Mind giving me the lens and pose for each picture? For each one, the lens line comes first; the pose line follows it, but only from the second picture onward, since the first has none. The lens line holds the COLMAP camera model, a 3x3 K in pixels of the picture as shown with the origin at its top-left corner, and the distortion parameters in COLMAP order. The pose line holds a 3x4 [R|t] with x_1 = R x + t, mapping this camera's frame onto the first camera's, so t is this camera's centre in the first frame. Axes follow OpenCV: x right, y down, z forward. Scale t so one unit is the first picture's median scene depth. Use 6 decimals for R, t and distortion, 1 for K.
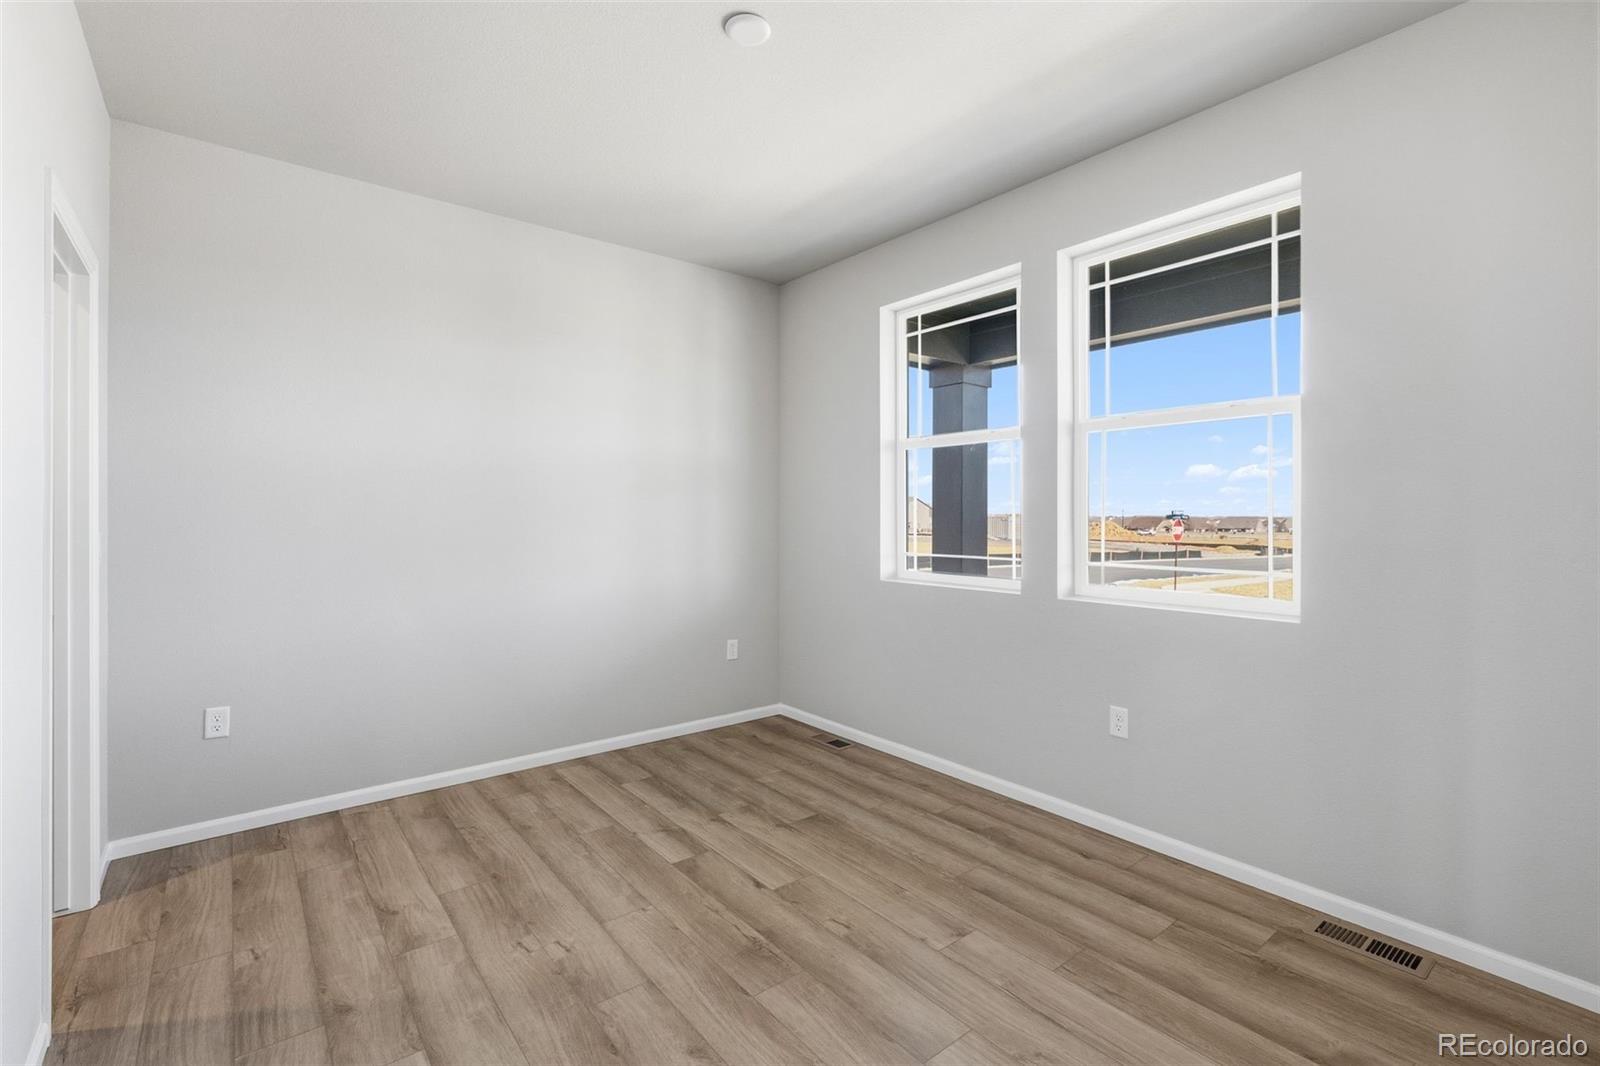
lens RADIAL K [[717.2, 0, 800.7], [0, 717.2, 520.6], [0, 0, 1]] dist [0.001820, -0.000531]
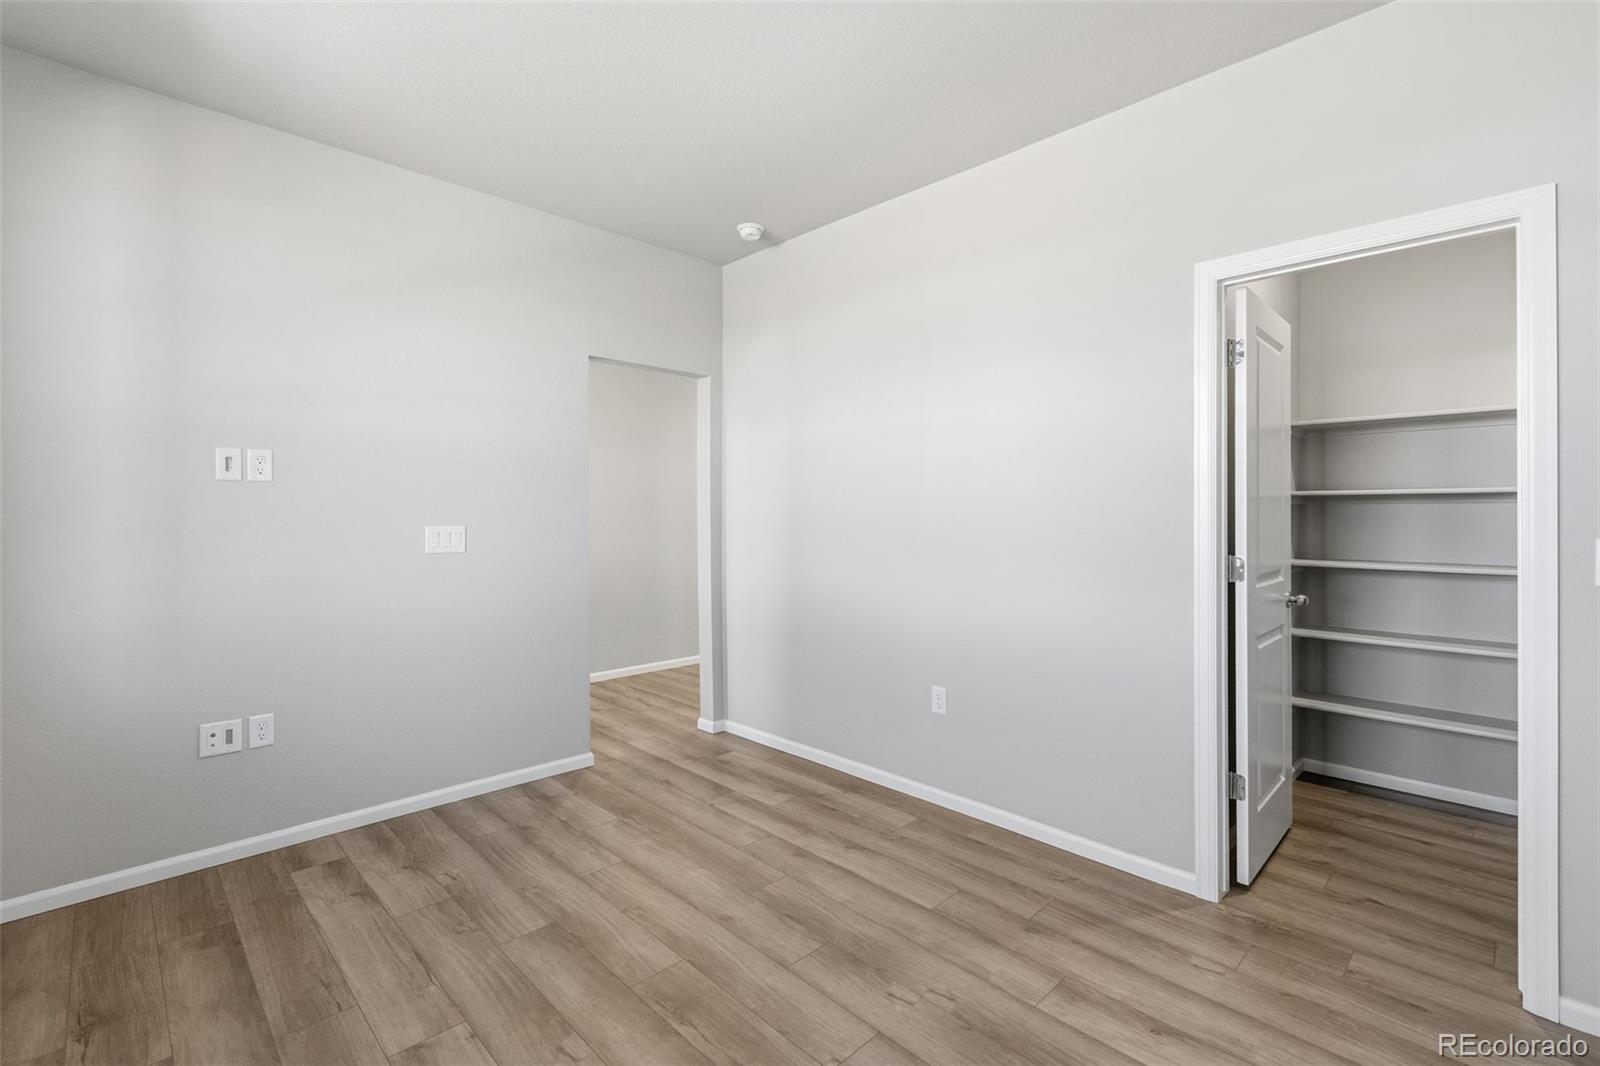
lens RADIAL K [[717.2, 0, 800.7], [0, 717.2, 520.6], [0, 0, 1]] dist [0.001820, -0.000531]
pose [[-0.995327, 0.000634, -0.096564, -0.130514], [-0.001577, 0.999738, 0.022826, -0.021250], [0.096553, 0.022871, -0.995065, 1.974586]]
